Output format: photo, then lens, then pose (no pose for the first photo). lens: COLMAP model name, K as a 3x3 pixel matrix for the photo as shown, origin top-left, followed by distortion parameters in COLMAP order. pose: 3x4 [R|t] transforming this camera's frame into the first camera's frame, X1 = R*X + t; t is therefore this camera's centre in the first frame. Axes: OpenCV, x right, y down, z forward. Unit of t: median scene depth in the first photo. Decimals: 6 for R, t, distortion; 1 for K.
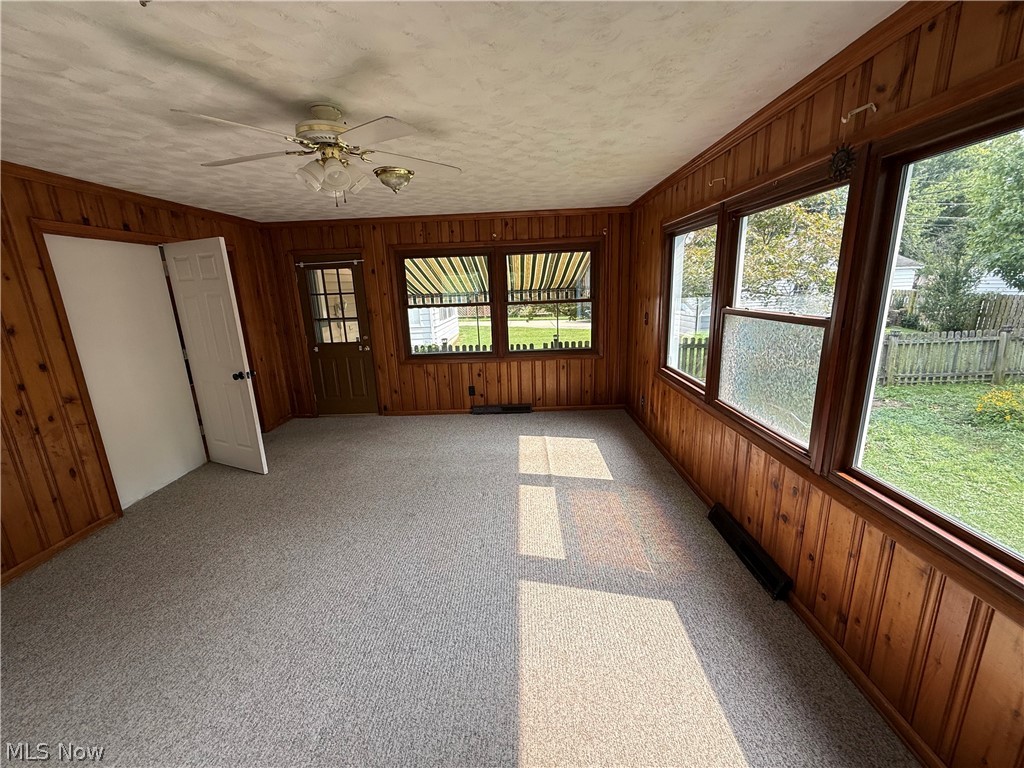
lens RADIAL K [[408.1, 0, 513.8], [0, 408.1, 384.6], [0, 0, 1]] dist [0.000425, -0.000005]
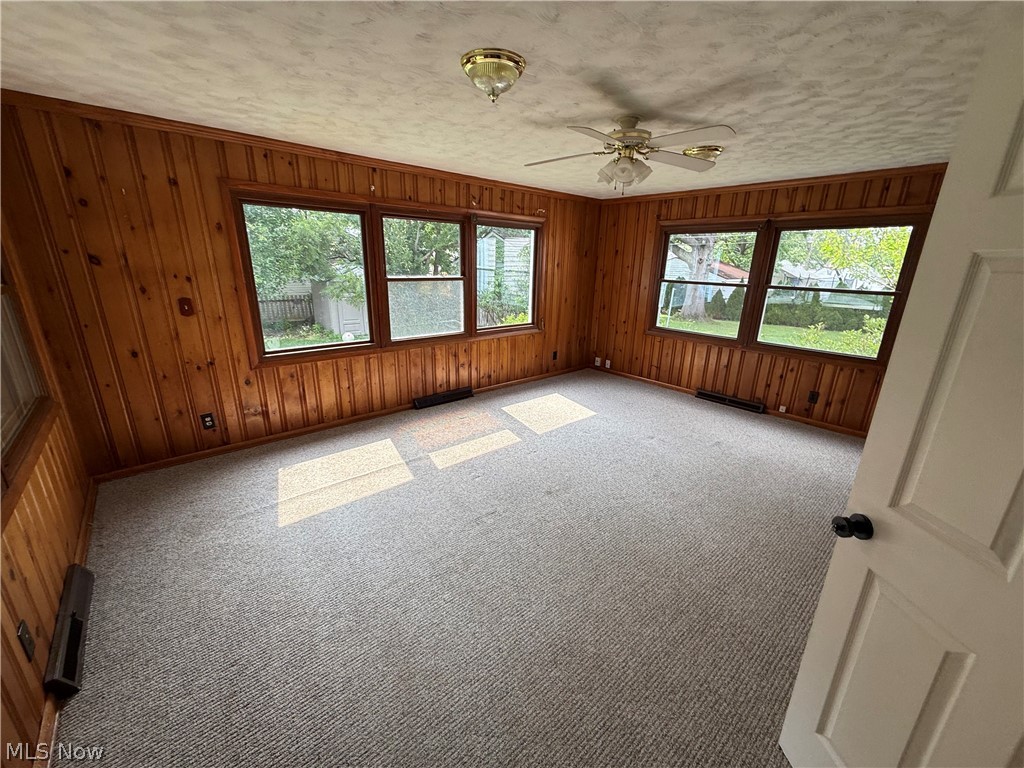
lens RADIAL K [[408.1, 0, 513.5], [0, 408.1, 384.6], [0, 0, 1]] dist [0.000425, -0.000005]
pose [[-0.678651, -0.190277, 0.709386, -0.766809], [0.176980, 0.895032, 0.409384, -0.301642], [-0.712819, 0.403376, -0.573739, 1.385645]]
